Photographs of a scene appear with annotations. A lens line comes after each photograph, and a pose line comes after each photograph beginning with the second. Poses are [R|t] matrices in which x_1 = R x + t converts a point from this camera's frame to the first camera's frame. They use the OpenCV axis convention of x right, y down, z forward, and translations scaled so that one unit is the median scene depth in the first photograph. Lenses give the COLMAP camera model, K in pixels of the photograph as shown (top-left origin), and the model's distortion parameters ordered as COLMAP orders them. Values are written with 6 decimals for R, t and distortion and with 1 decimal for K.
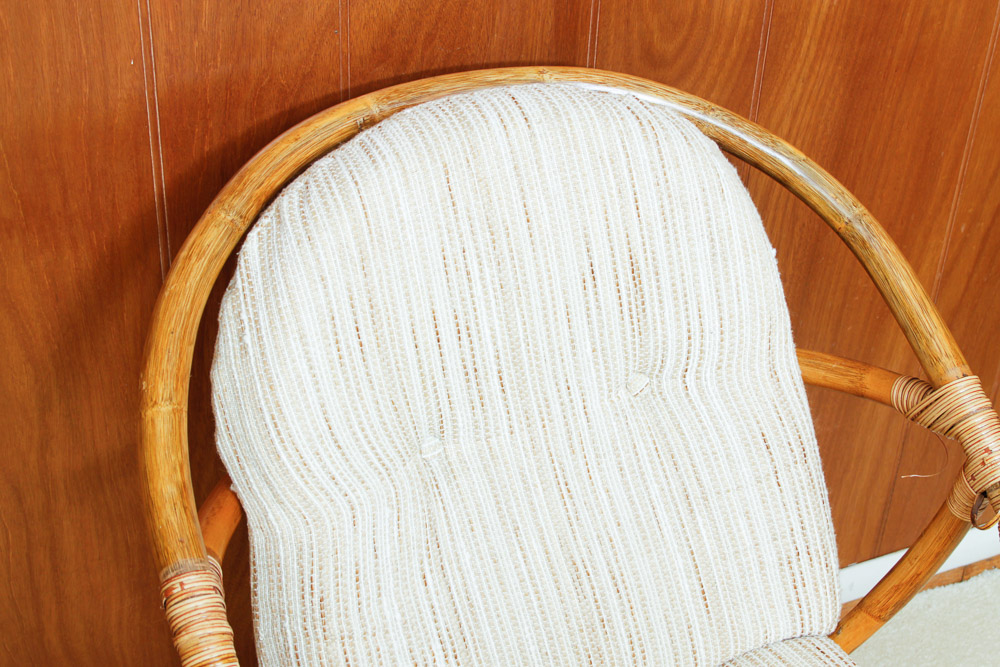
lens RADIAL K [[1649.1, 0, 500.0], [0, 1649.1, 333.5], [0, 0, 1]] dist [0.032014, 0.157735]
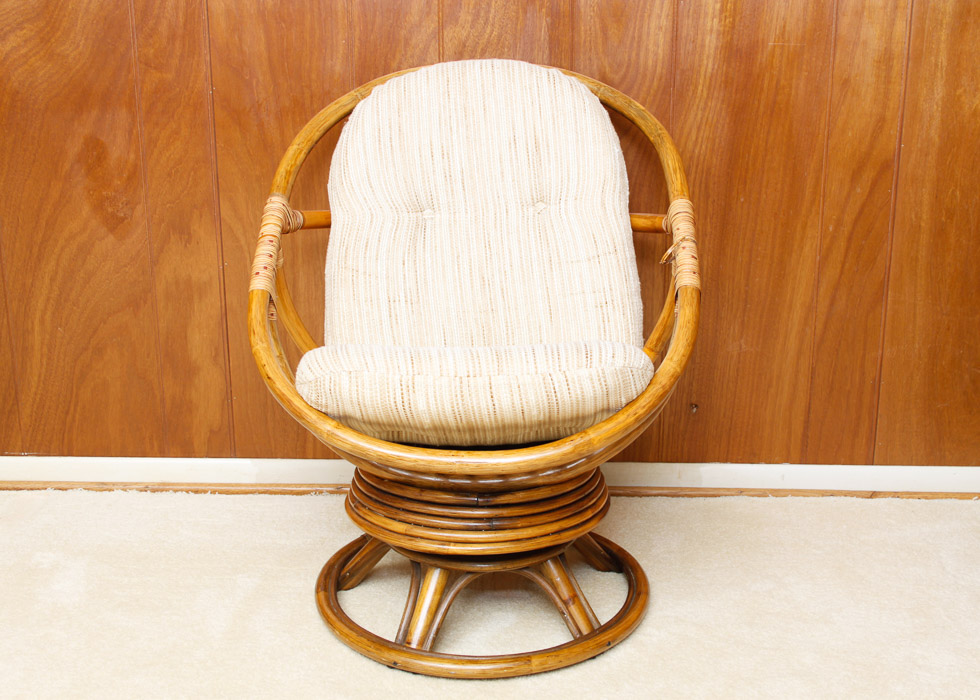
lens RADIAL K [[1354.8, 0, 490.0], [0, 1354.8, 350.0], [0, 0, 1]] dist [-0.011939, 0.077926]
pose [[0.882893, 0.090154, -0.460839, 0.796487], [-0.224903, 0.942697, -0.246458, 0.607713], [0.412212, 0.321240, 0.852576, -0.367339]]
